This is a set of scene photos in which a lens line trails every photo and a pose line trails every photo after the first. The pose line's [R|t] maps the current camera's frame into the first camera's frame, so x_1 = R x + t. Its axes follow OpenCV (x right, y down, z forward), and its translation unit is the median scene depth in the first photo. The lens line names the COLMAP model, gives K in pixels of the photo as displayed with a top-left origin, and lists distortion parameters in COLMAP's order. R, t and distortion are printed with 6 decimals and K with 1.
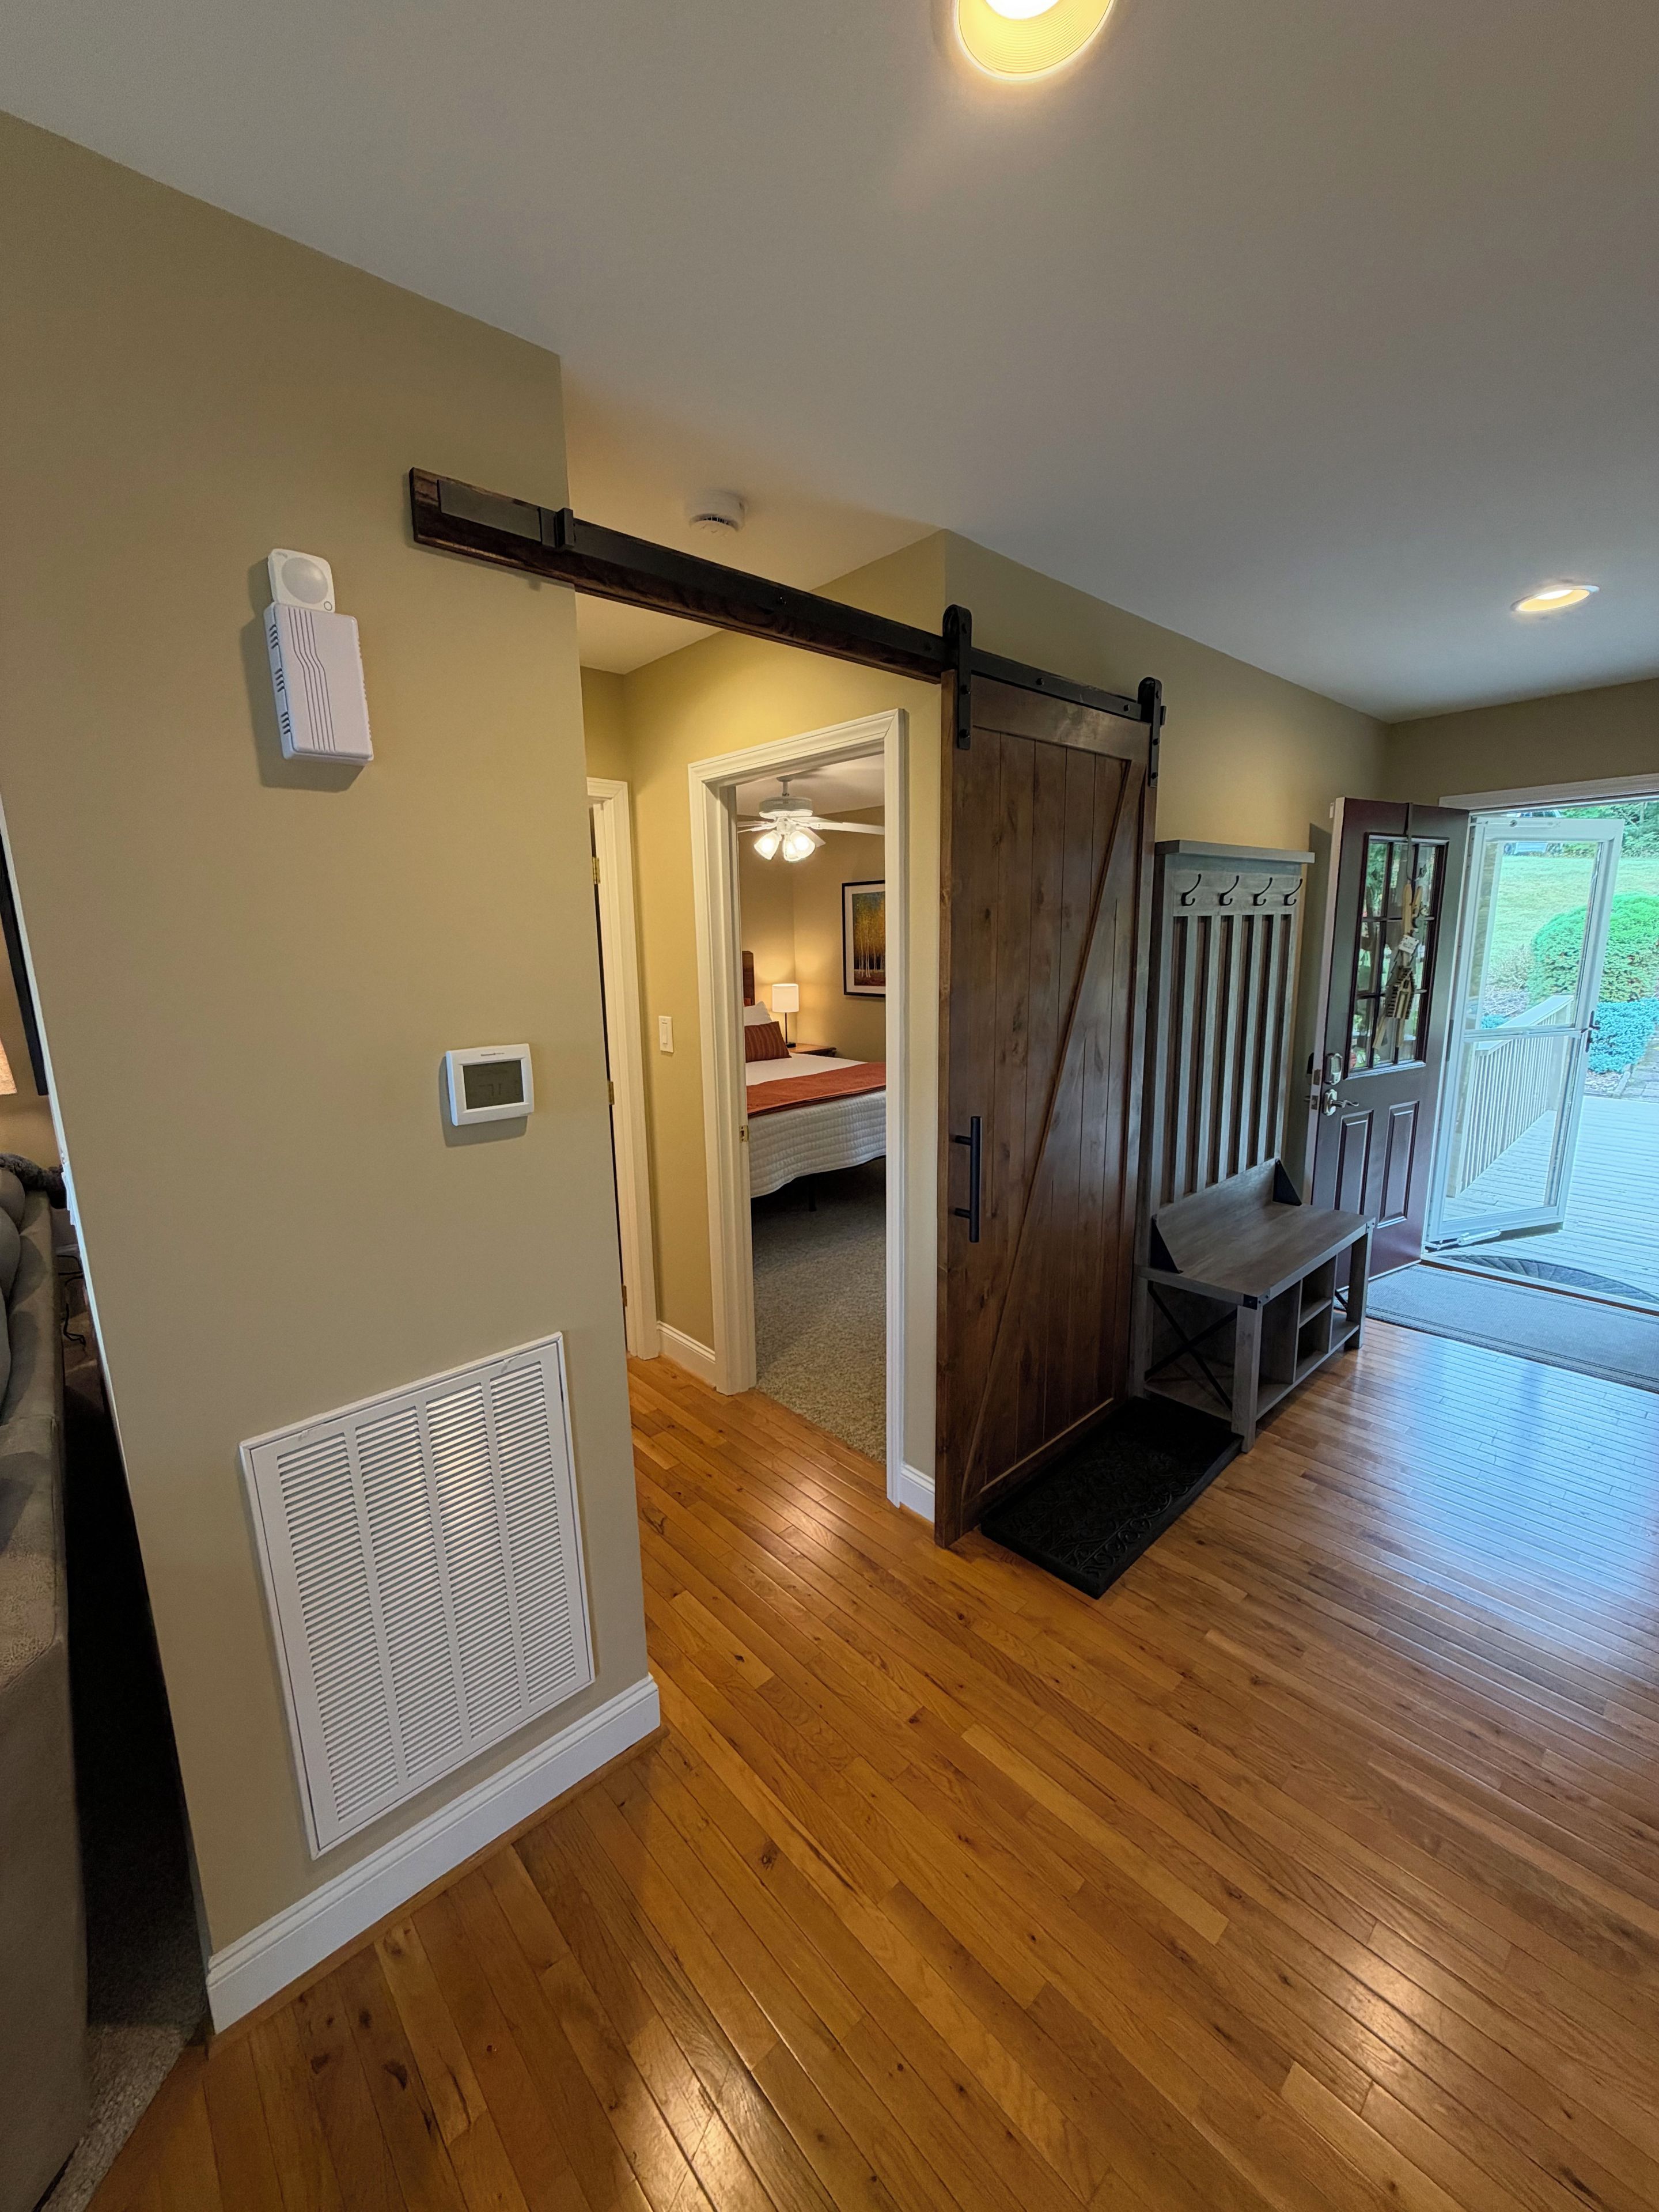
lens RADIAL K [[878.6, 0, 829.5], [0, 878.6, 1106.0], [0, 0, 1]] dist [0.001528, 0.000139]
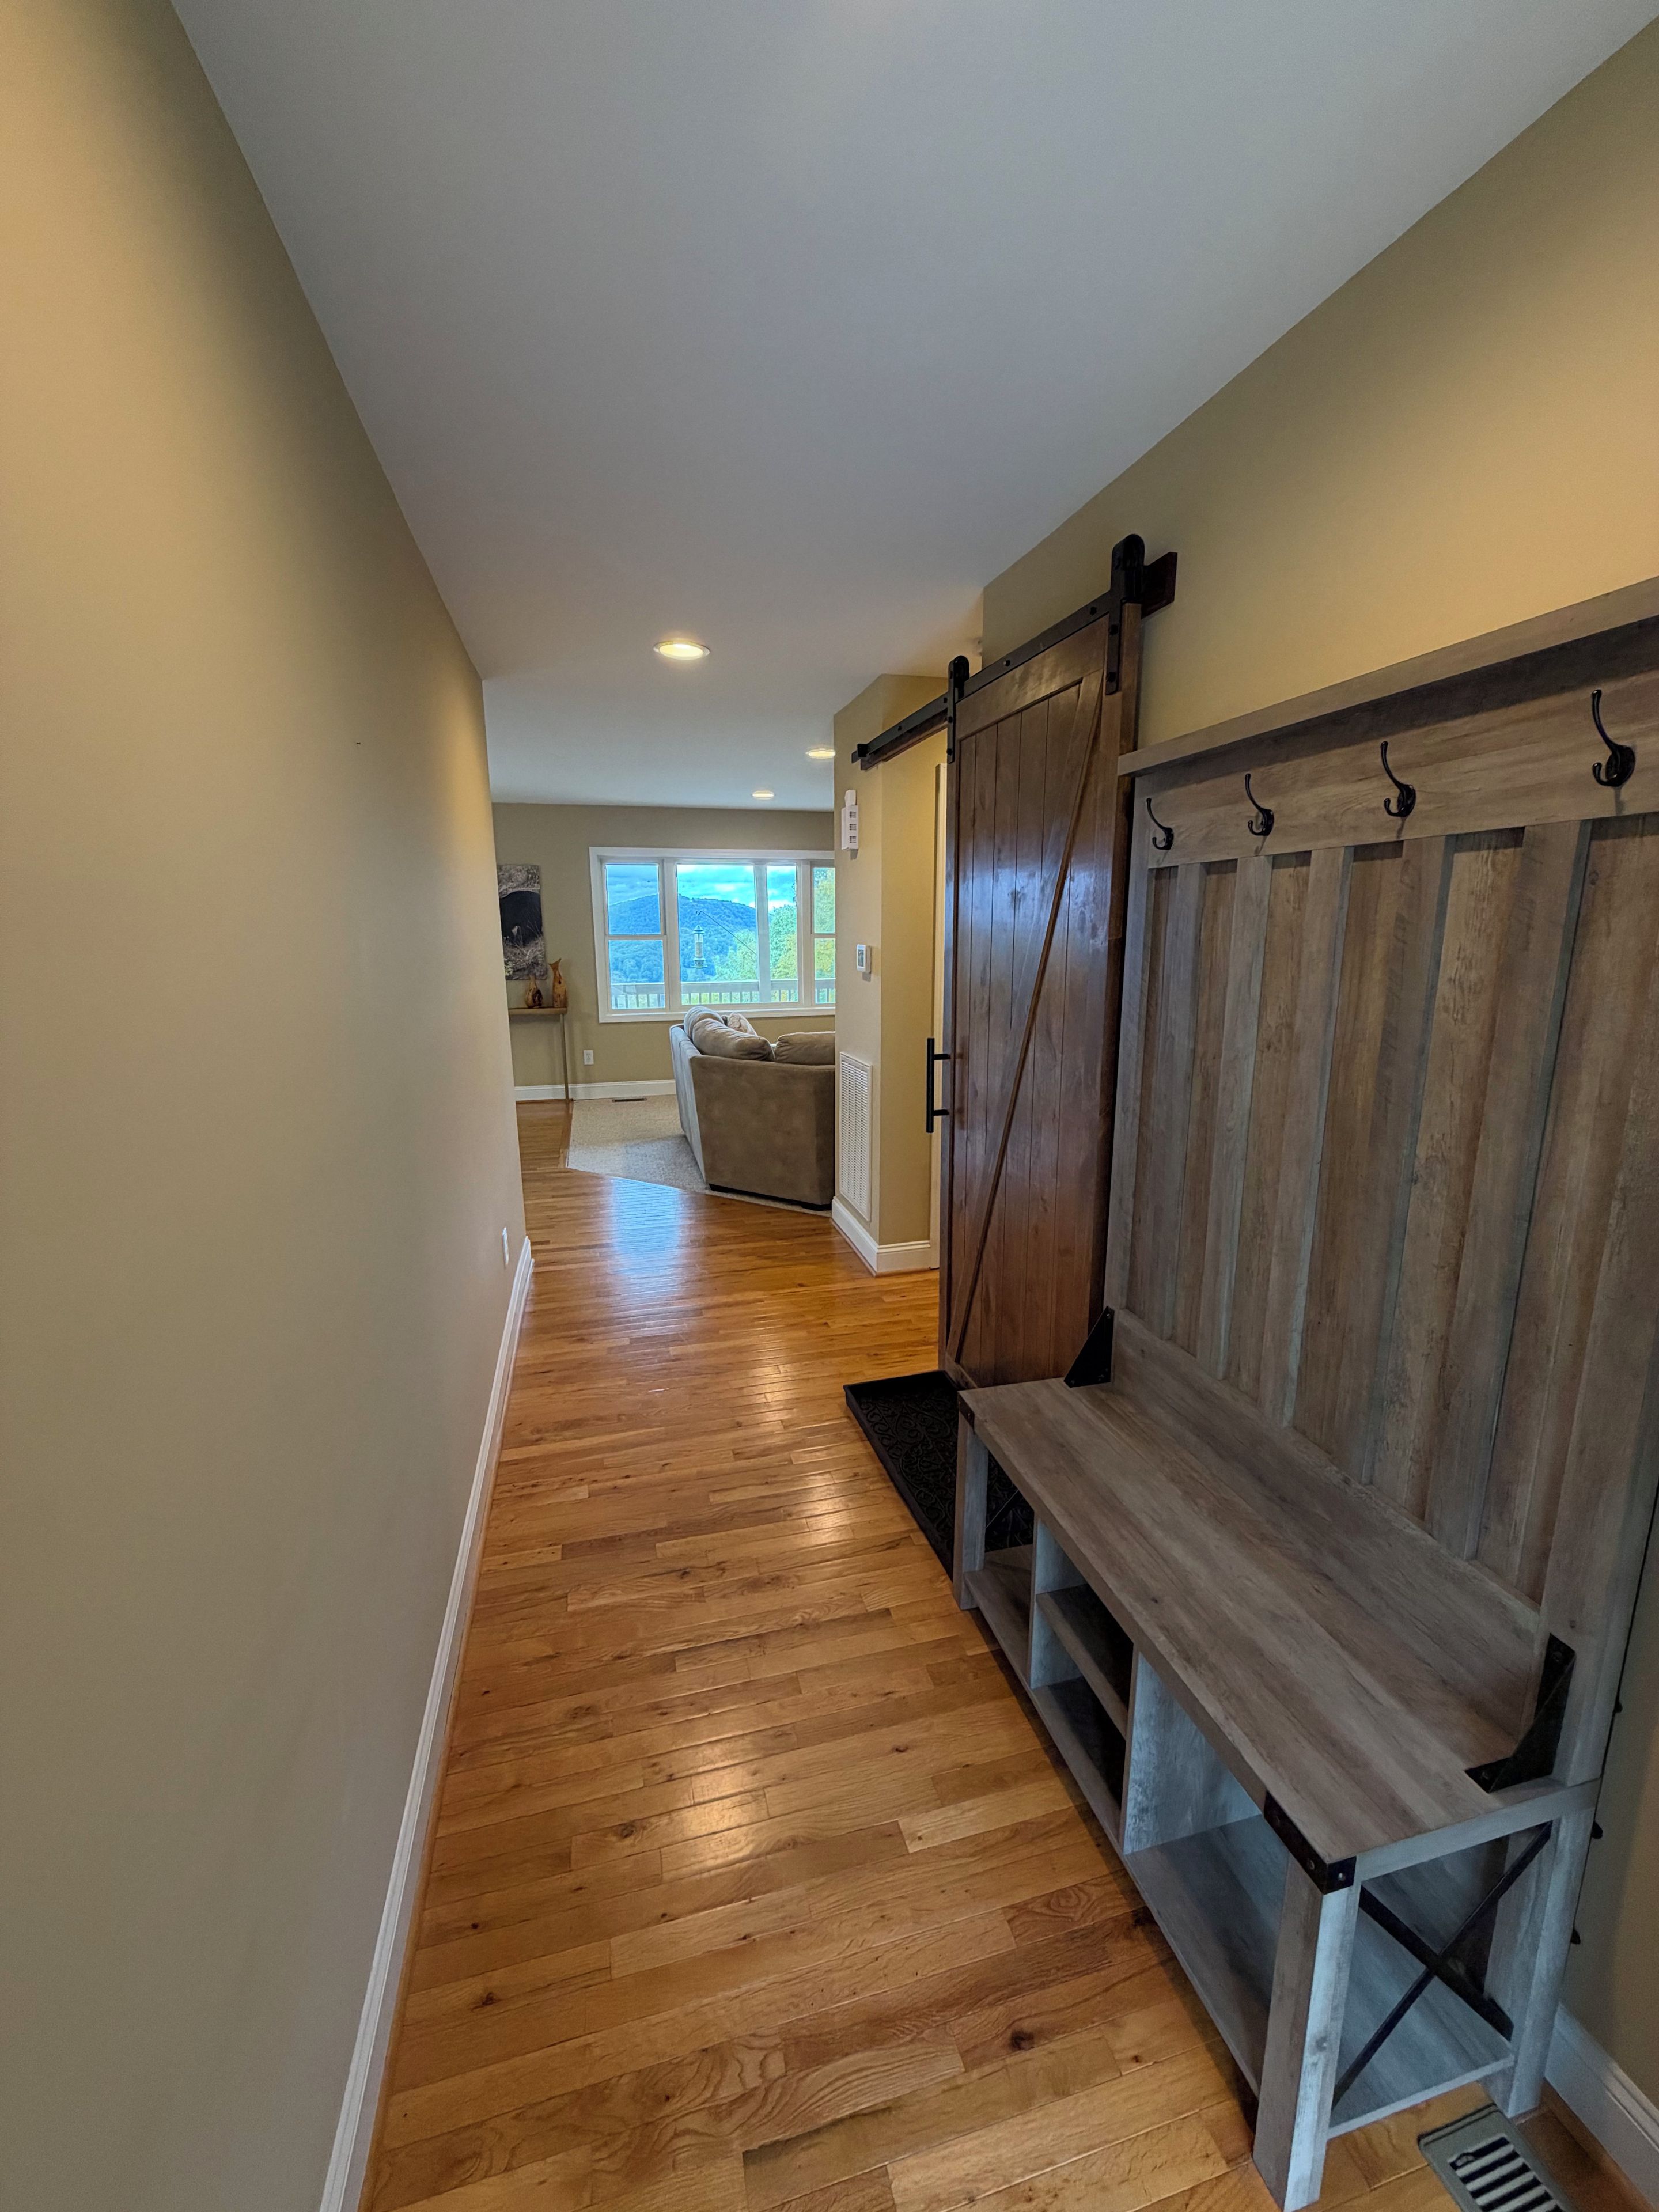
lens RADIAL K [[878.6, 0, 829.5], [0, 878.6, 1106.0], [0, 0, 1]] dist [0.001528, 0.000139]
pose [[-0.461581, 0.201853, -0.863828, 1.228936], [-0.153857, 0.940794, 0.302050, -0.236117], [0.873654, 0.272327, -0.403196, 1.238102]]
